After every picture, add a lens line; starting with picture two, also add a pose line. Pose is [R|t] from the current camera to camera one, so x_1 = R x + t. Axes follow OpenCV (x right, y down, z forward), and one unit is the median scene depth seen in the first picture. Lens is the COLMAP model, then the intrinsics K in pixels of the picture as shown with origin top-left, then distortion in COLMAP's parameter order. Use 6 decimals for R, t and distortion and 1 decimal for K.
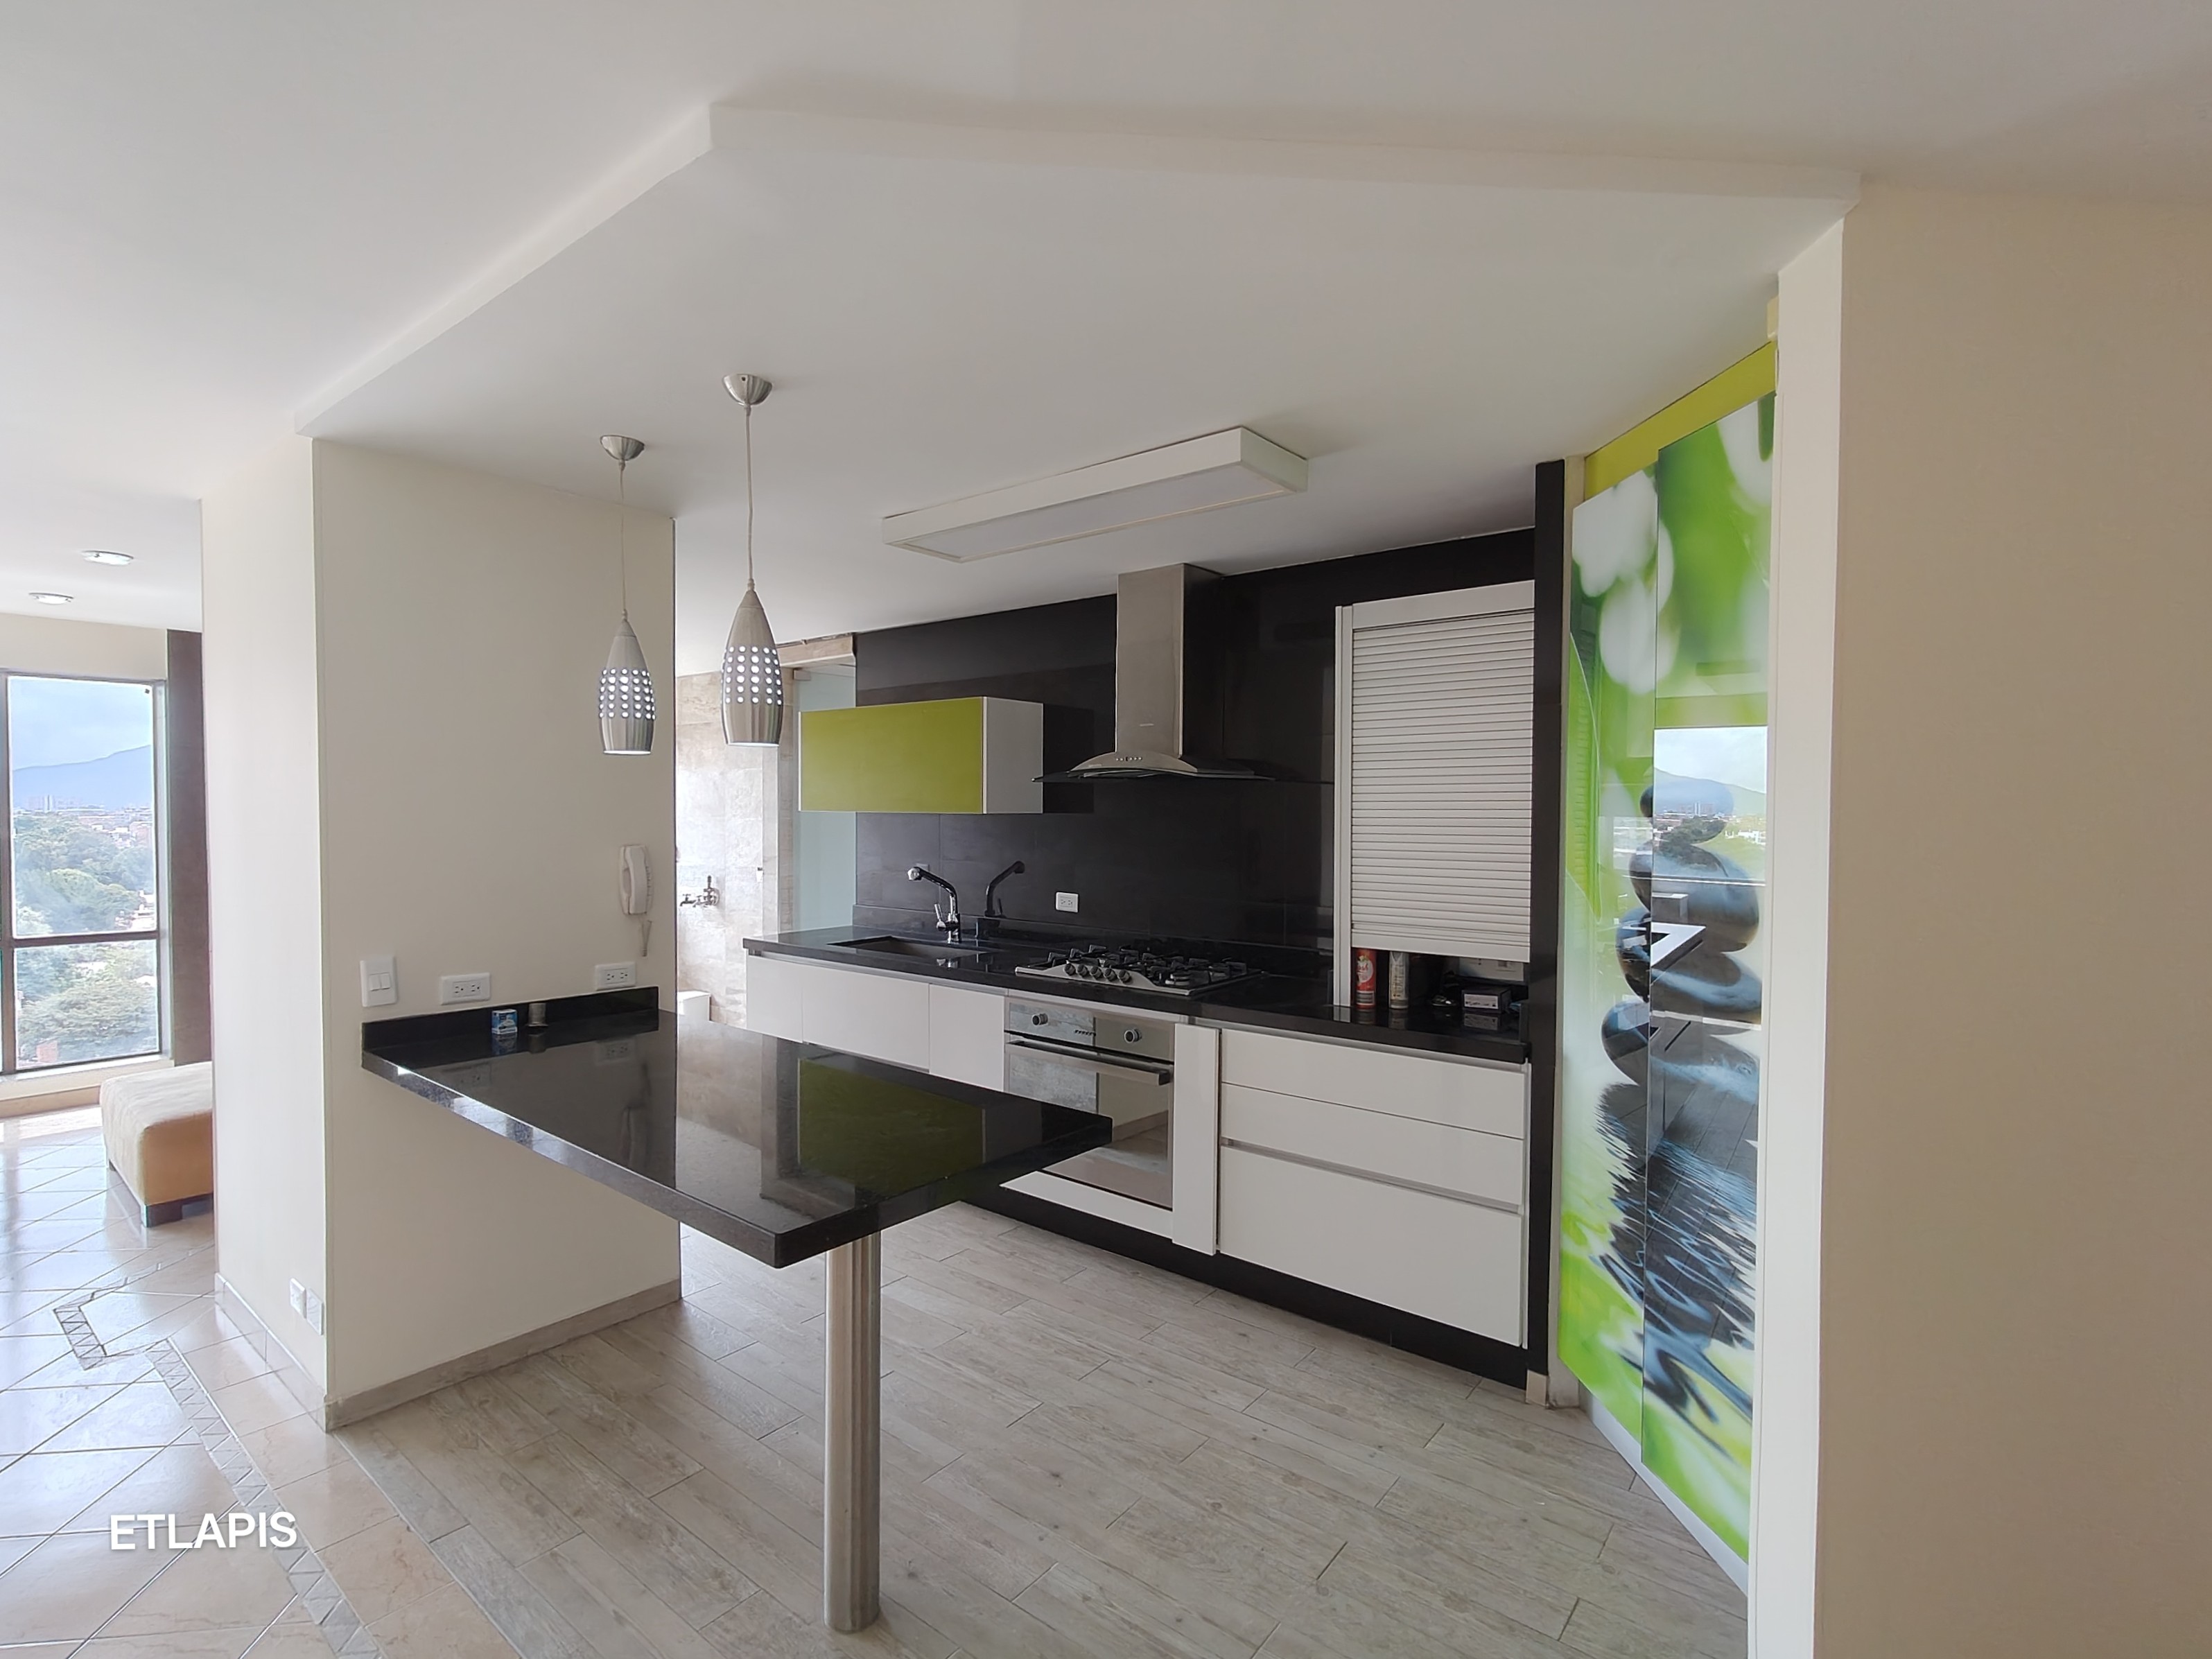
lens RADIAL K [[1072.1, 0, 1138.2], [0, 1072.1, 839.2], [0, 0, 1]] dist [-0.005077, 0.003266]
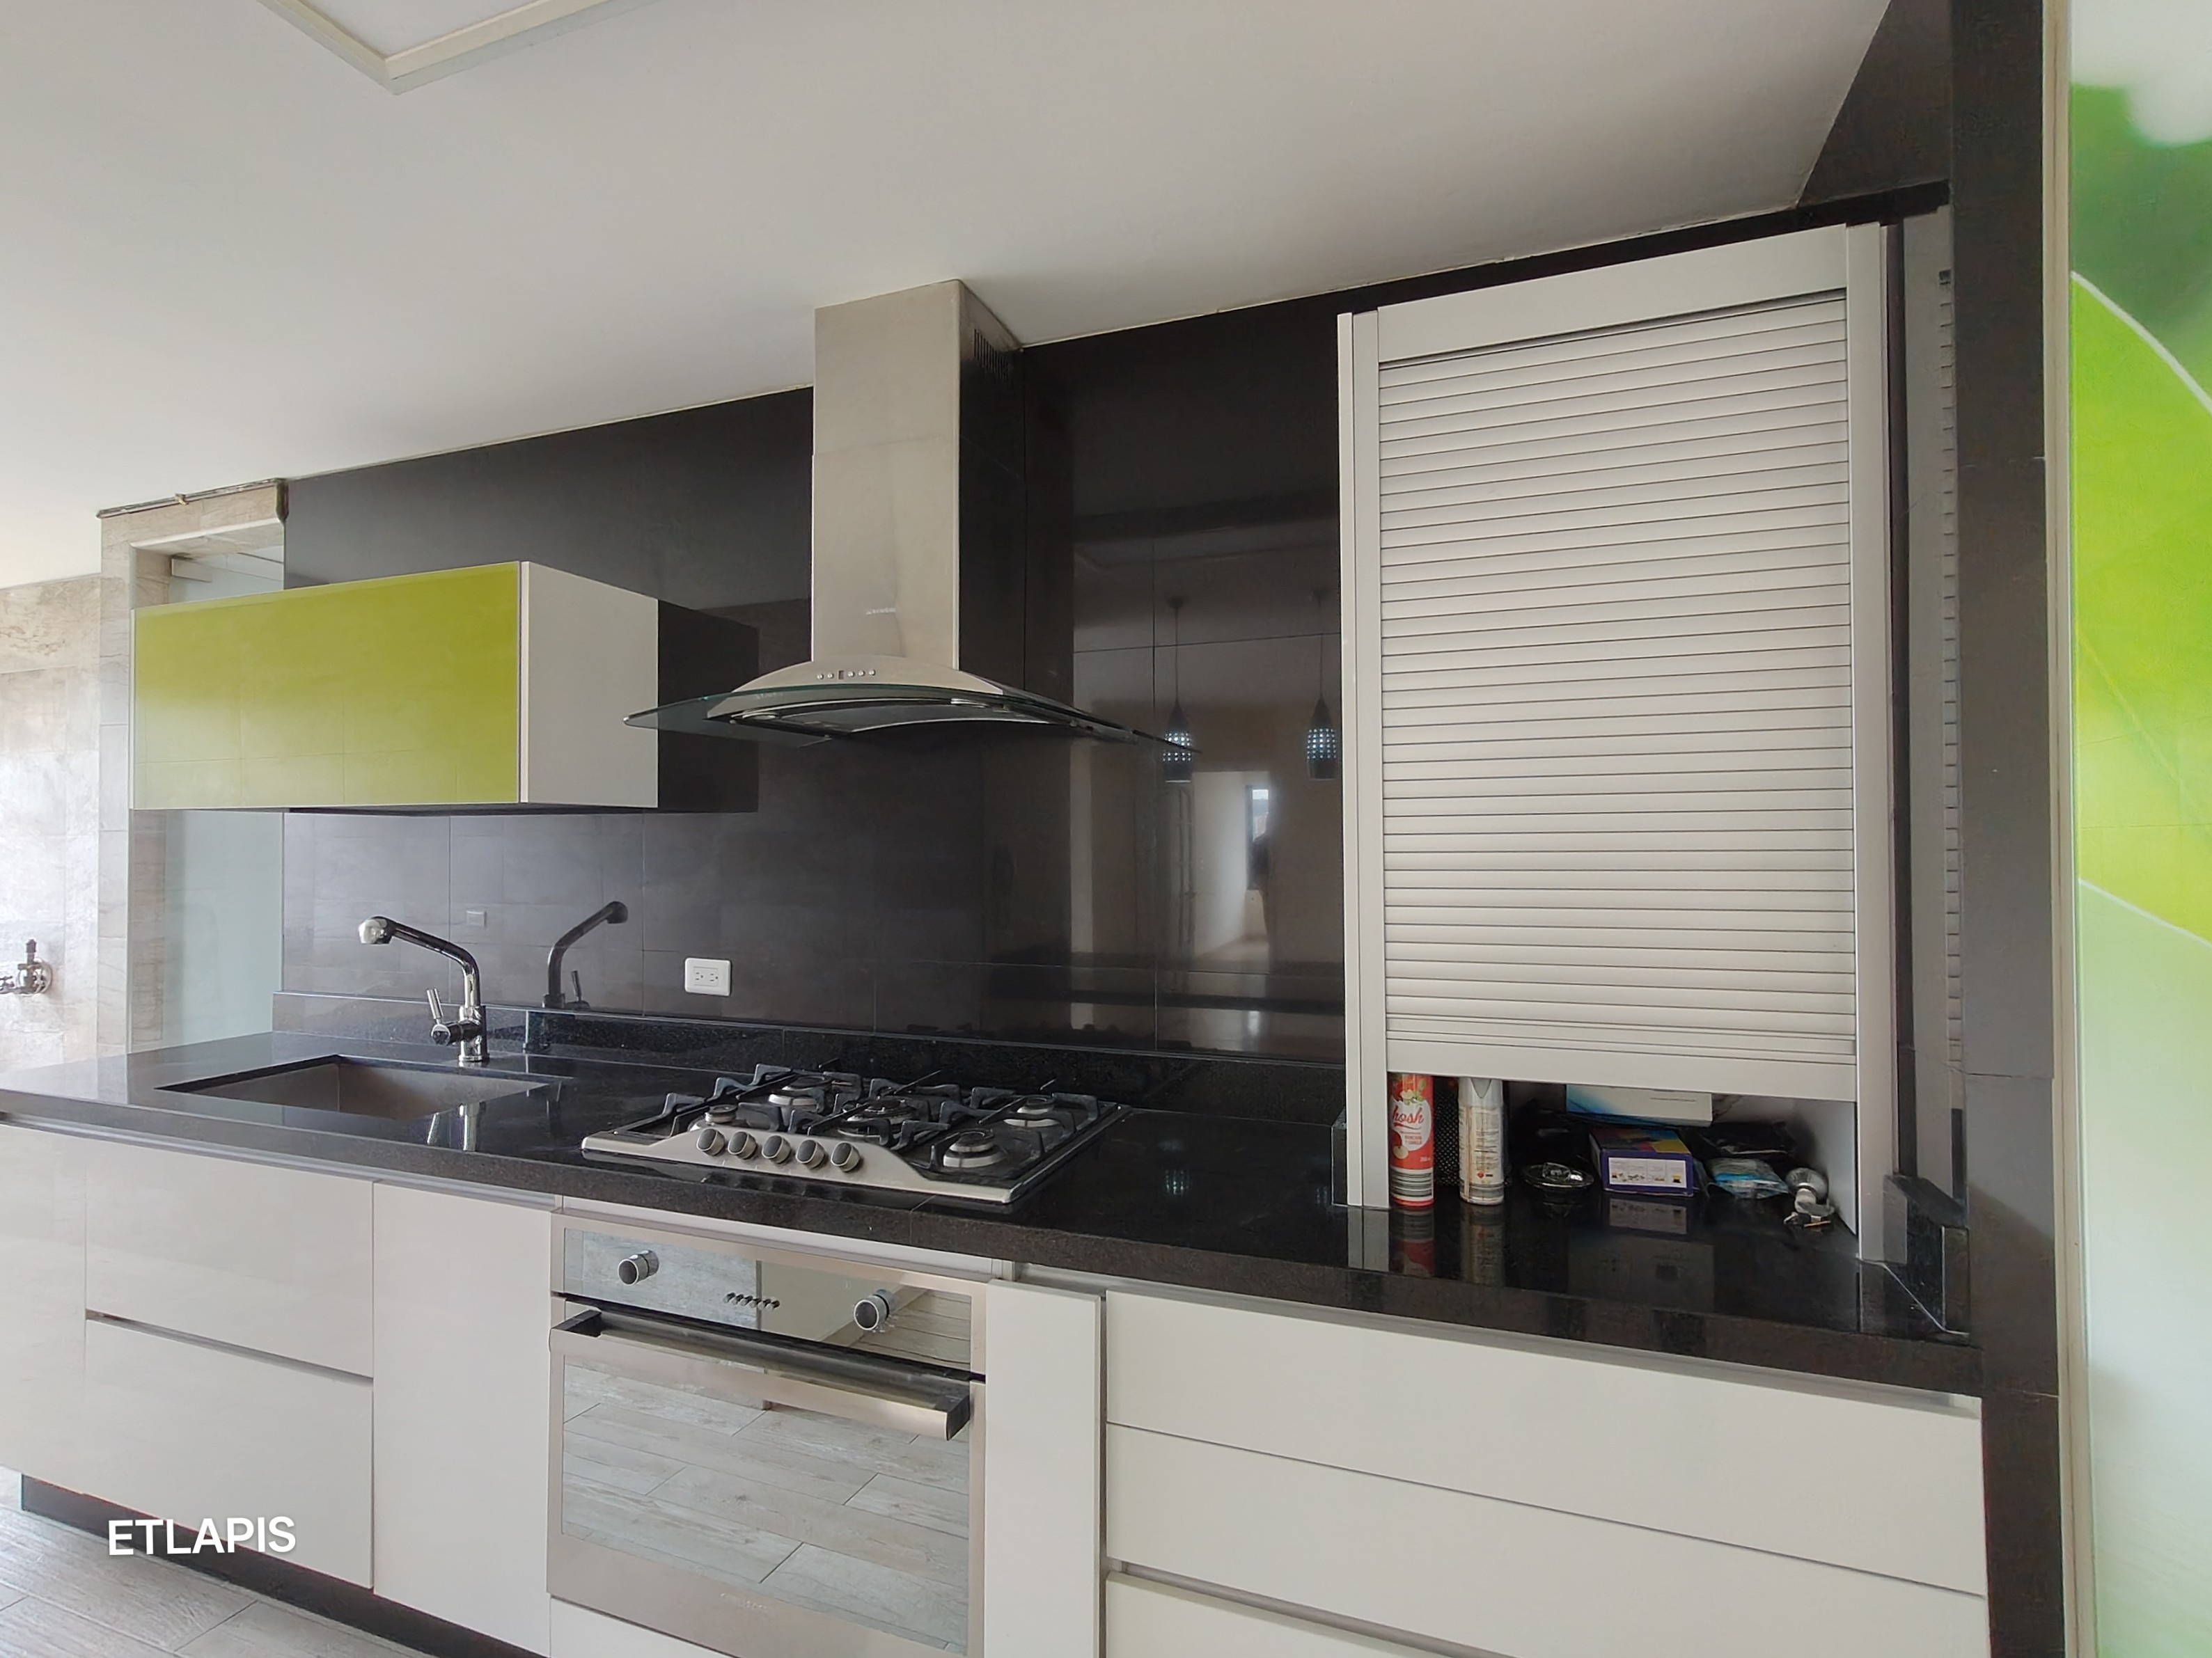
lens RADIAL K [[1071.9, 0, 1115.5], [0, 1071.9, 836.7], [0, 0, 1]] dist [-0.005077, 0.003266]
pose [[0.957315, -0.005895, 0.288986, -0.031730], [0.016297, 0.999302, -0.033603, 0.013914], [-0.288587, 0.036878, 0.956743, 0.527047]]
